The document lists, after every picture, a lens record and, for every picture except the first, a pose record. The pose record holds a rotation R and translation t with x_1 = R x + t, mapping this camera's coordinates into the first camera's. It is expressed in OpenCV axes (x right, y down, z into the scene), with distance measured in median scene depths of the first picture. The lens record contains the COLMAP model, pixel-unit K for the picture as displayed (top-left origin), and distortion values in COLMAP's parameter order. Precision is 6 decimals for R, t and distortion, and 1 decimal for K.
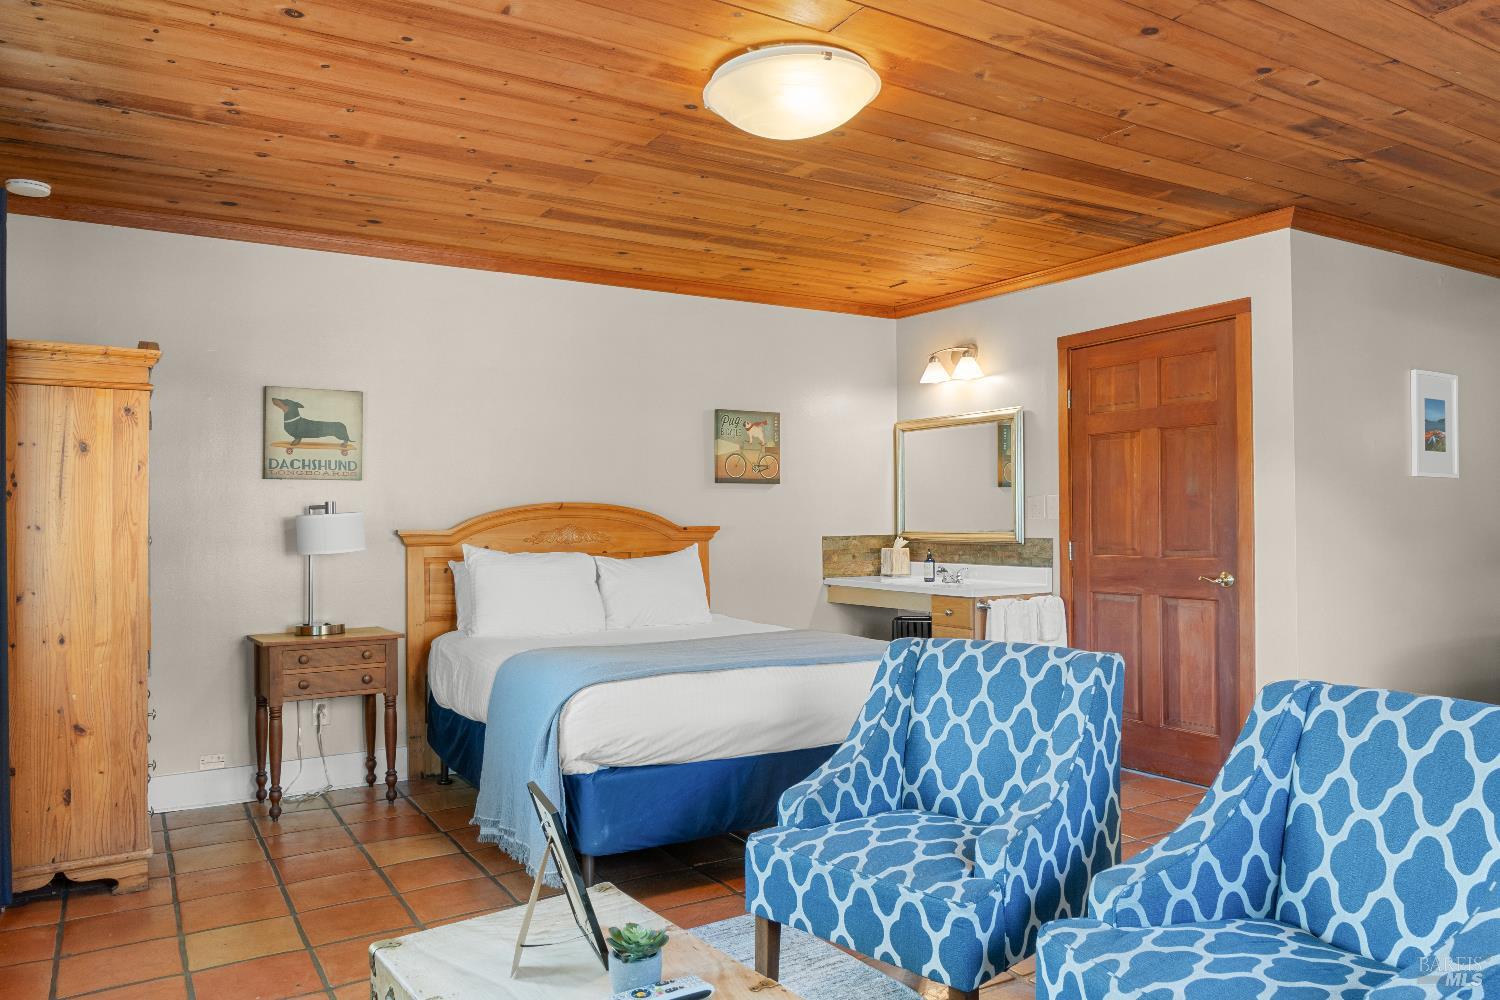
lens RADIAL K [[1051.7, 0, 743.6], [0, 1051.7, 497.2], [0, 0, 1]] dist [-0.000741, -0.000460]
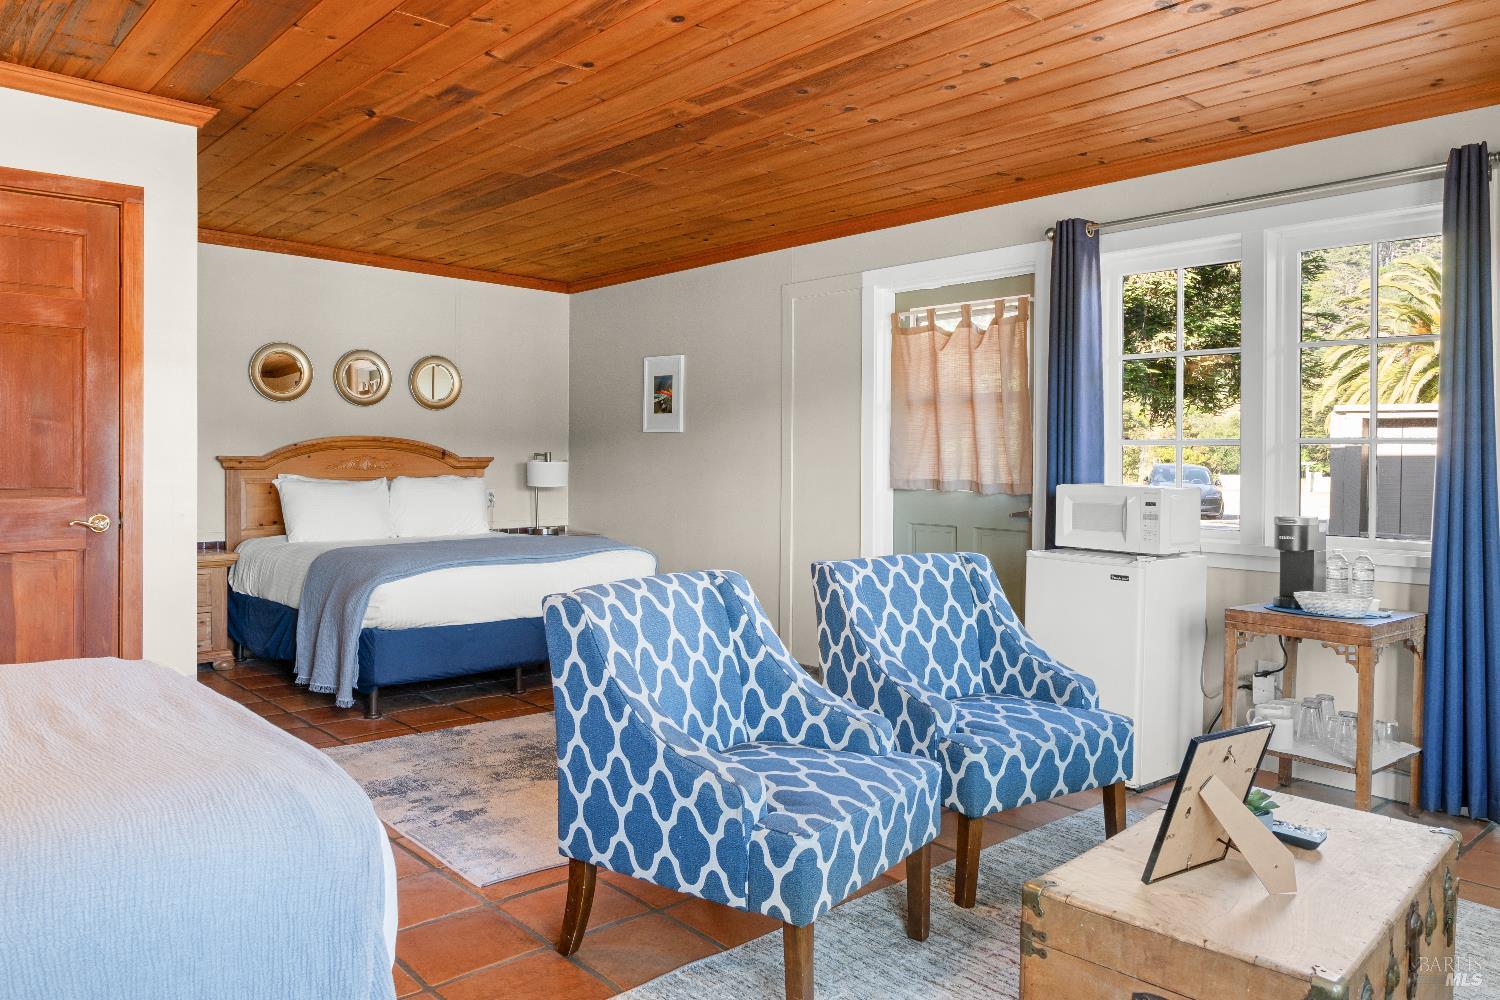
lens RADIAL K [[1051.7, 0, 743.6], [0, 1051.7, 497.2], [0, 0, 1]] dist [-0.000741, -0.000460]
pose [[-0.187124, -0.032531, 0.981797, -0.577997], [-0.033618, 0.999078, 0.026696, 0.025835], [-0.981761, -0.028011, -0.188046, 0.877226]]
